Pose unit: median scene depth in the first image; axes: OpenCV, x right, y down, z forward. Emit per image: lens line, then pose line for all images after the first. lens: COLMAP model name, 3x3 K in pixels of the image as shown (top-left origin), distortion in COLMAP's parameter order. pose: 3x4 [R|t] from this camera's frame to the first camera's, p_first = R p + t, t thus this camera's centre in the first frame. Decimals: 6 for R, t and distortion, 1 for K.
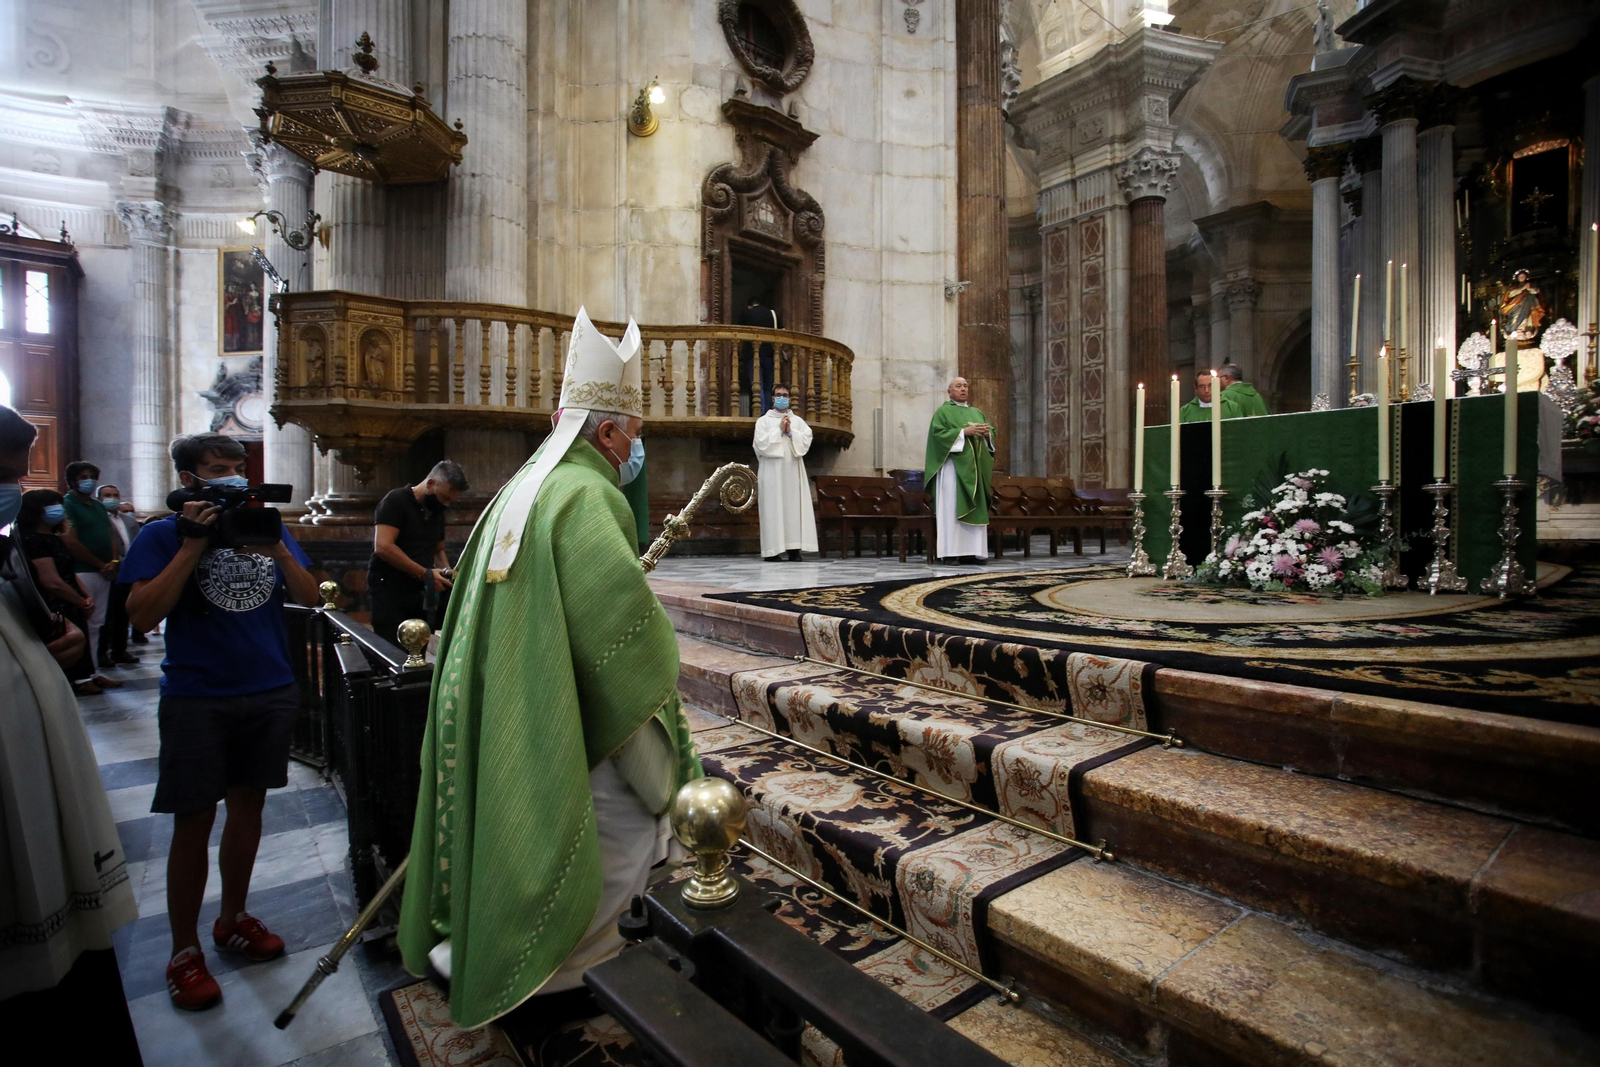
lens RADIAL K [[772.1, 0, 803.5], [0, 772.1, 537.3], [0, 0, 1]] dist [-0.071682, 0.027907]
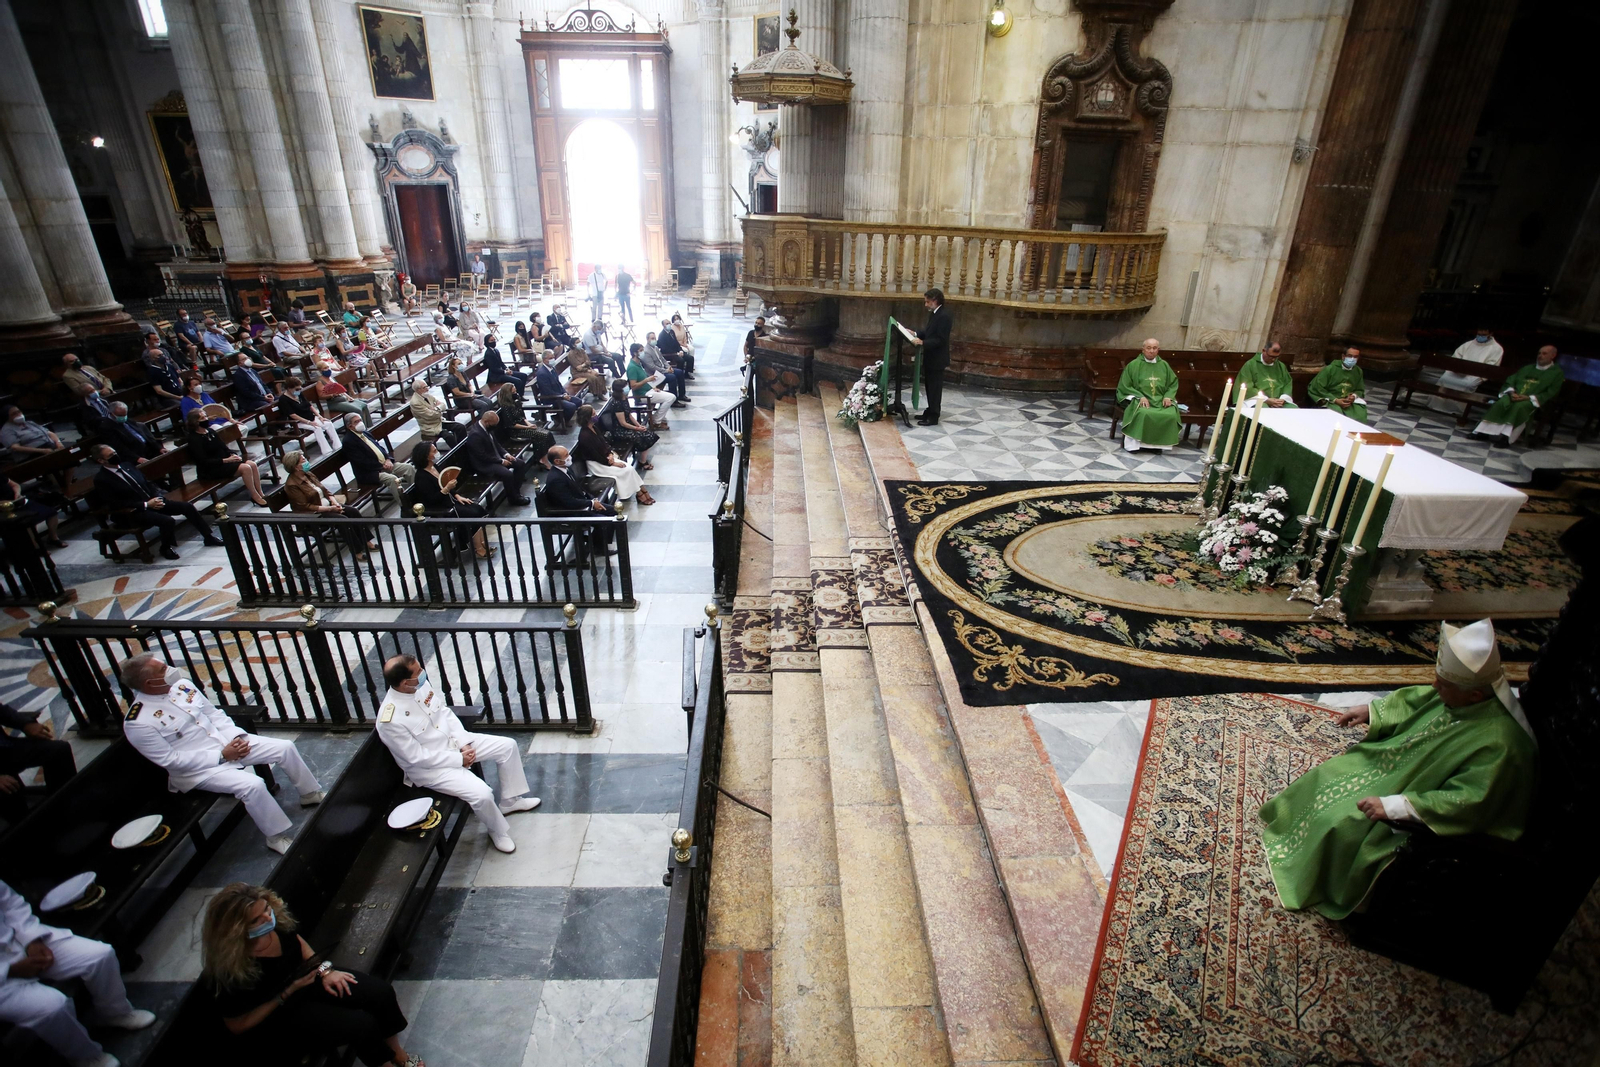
lens RADIAL K [[772.1, 0, 805.7], [0, 772.1, 540.7], [0, 0, 1]] dist [-0.071682, 0.027907]
pose [[0.804464, 0.271583, -0.528280, 0.421488], [-0.034890, 0.909428, 0.414395, -0.316628], [0.592976, -0.314934, 0.741078, -0.335253]]
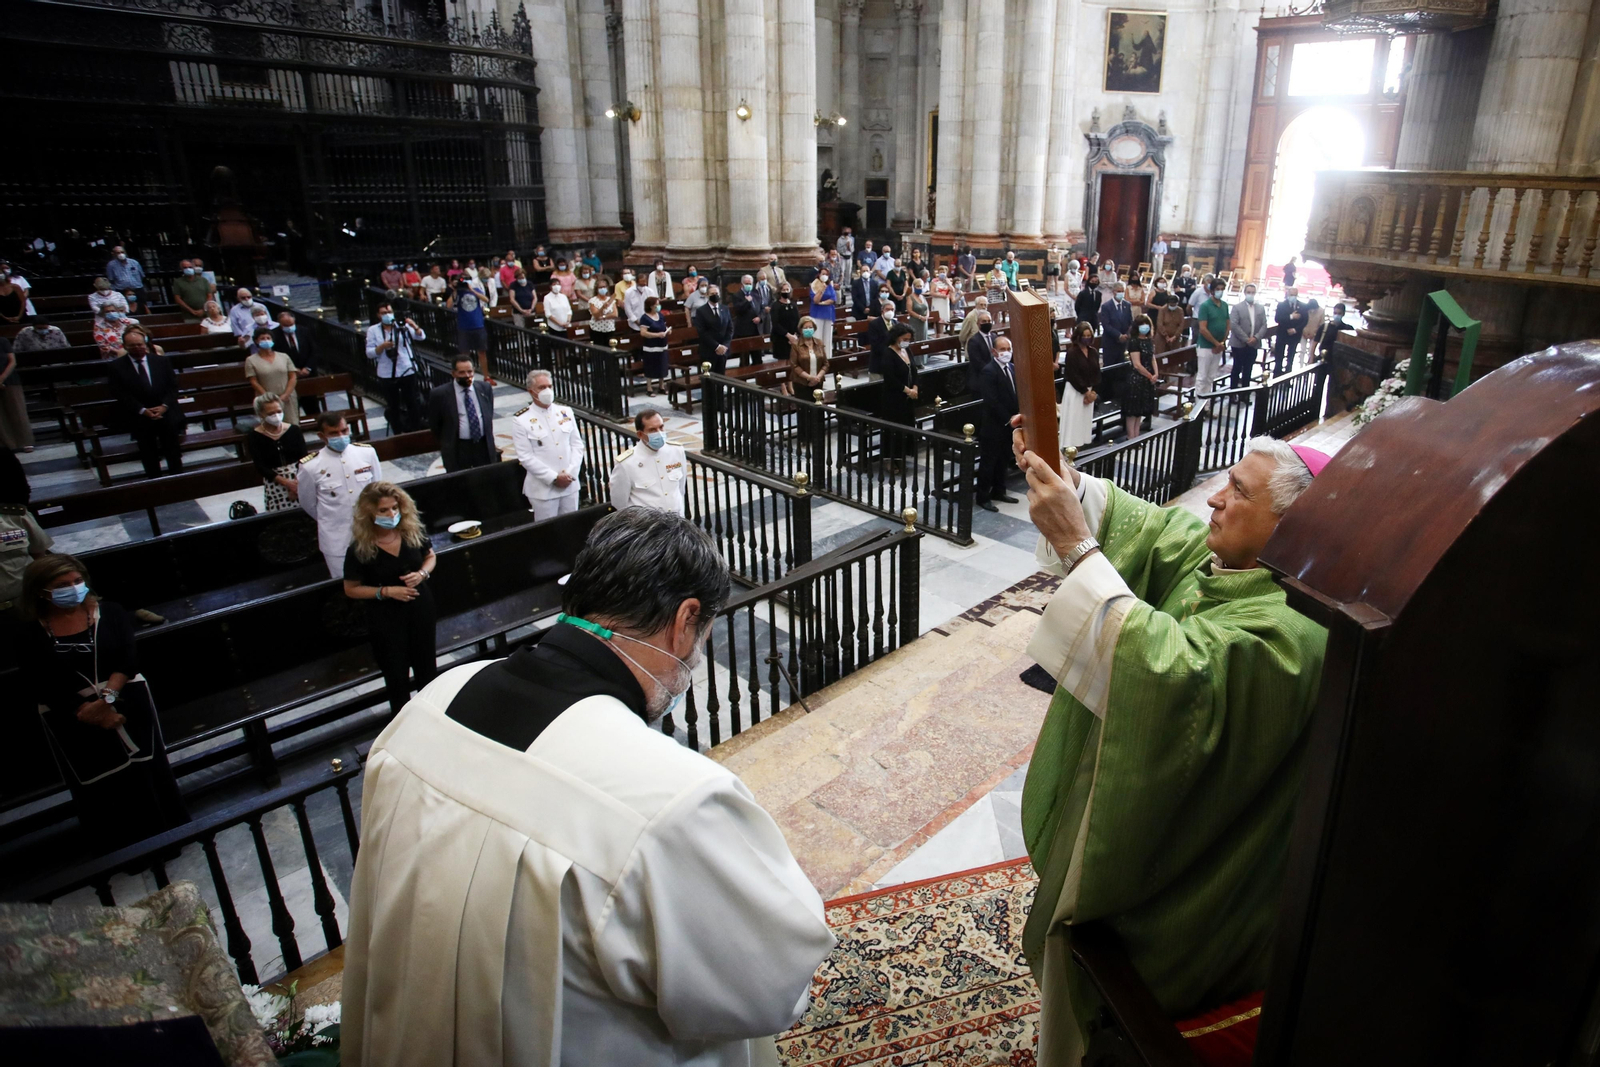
lens RADIAL K [[874.5, 0, 906.6], [0, 874.5, 463.5], [0, 0, 1]] dist [-0.070965, 0.027106]
pose [[0.166860, 0.307623, -0.936763, 0.658415], [-0.043877, 0.951458, 0.304634, -0.217304], [0.985004, -0.009729, 0.172258, 0.001713]]
